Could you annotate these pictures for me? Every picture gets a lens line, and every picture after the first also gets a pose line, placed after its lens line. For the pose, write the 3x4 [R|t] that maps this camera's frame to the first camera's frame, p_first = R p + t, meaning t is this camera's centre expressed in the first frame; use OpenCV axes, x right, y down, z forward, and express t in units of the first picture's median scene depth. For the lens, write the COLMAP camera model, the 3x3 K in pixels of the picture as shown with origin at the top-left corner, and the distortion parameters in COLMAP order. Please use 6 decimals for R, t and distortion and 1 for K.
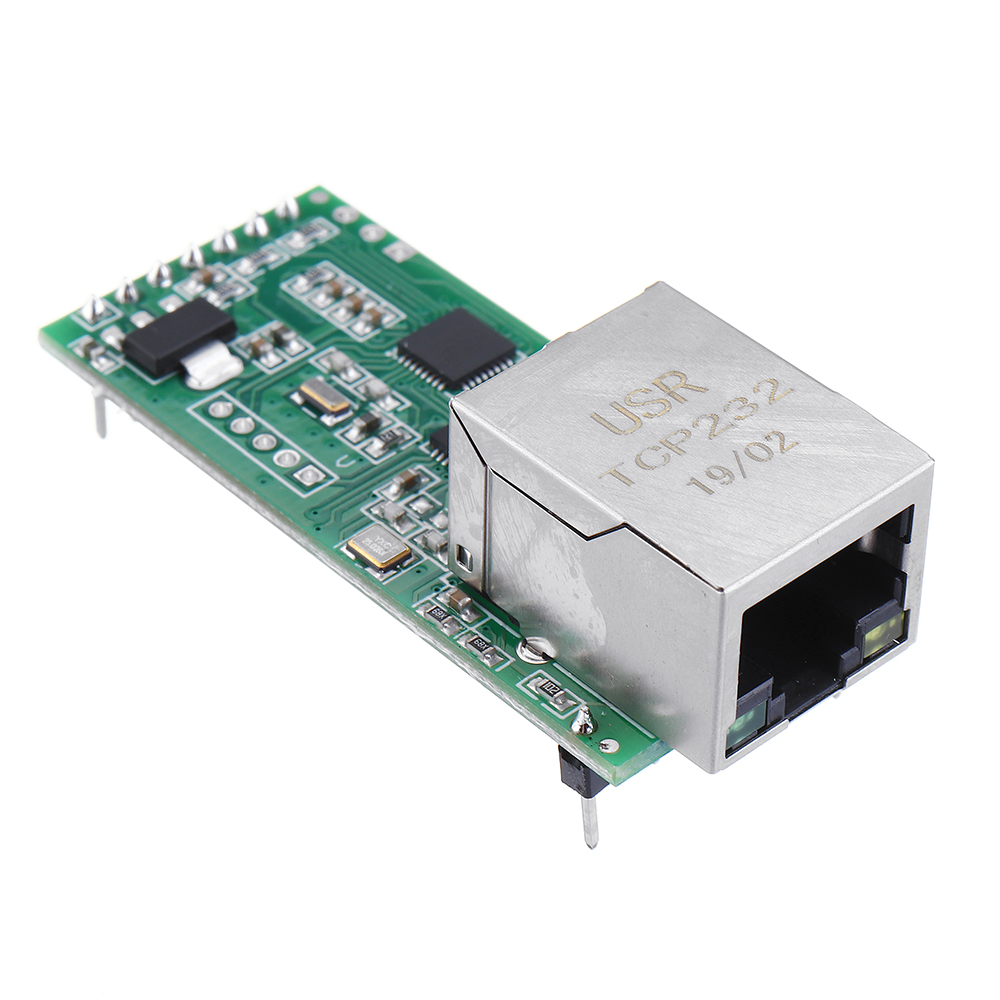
lens RADIAL K [[4190.1, 0, 495.8], [0, 4190.1, 500.3], [0, 0, 1]] dist [0.381932, 0.000000]
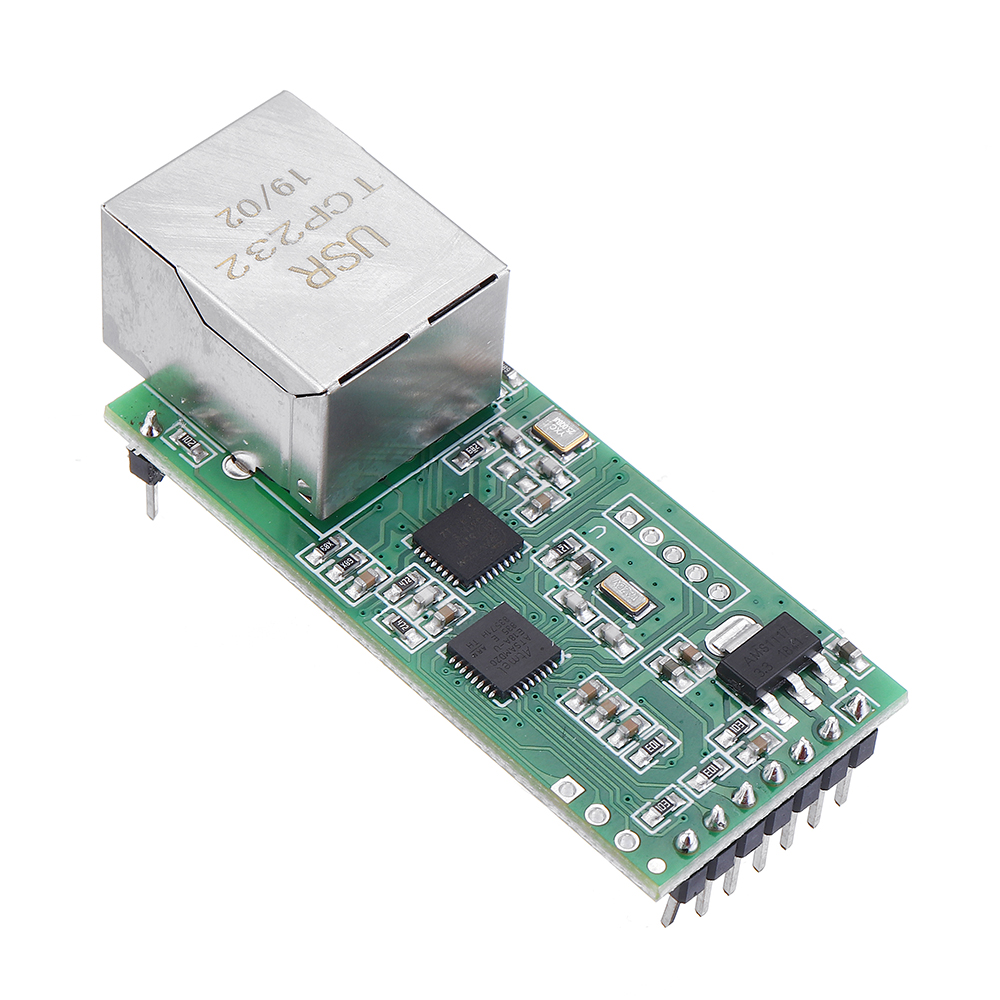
lens RADIAL K [[4190.1, 0, 498.8], [0, 4190.1, 501.1], [0, 0, 1]] dist [0.381932, 0.000000]
pose [[-0.997048, -0.020444, -0.074011, 0.077409], [-0.073585, -0.020859, 0.997071, -1.190377], [-0.021928, 0.999573, 0.019293, 1.043108]]
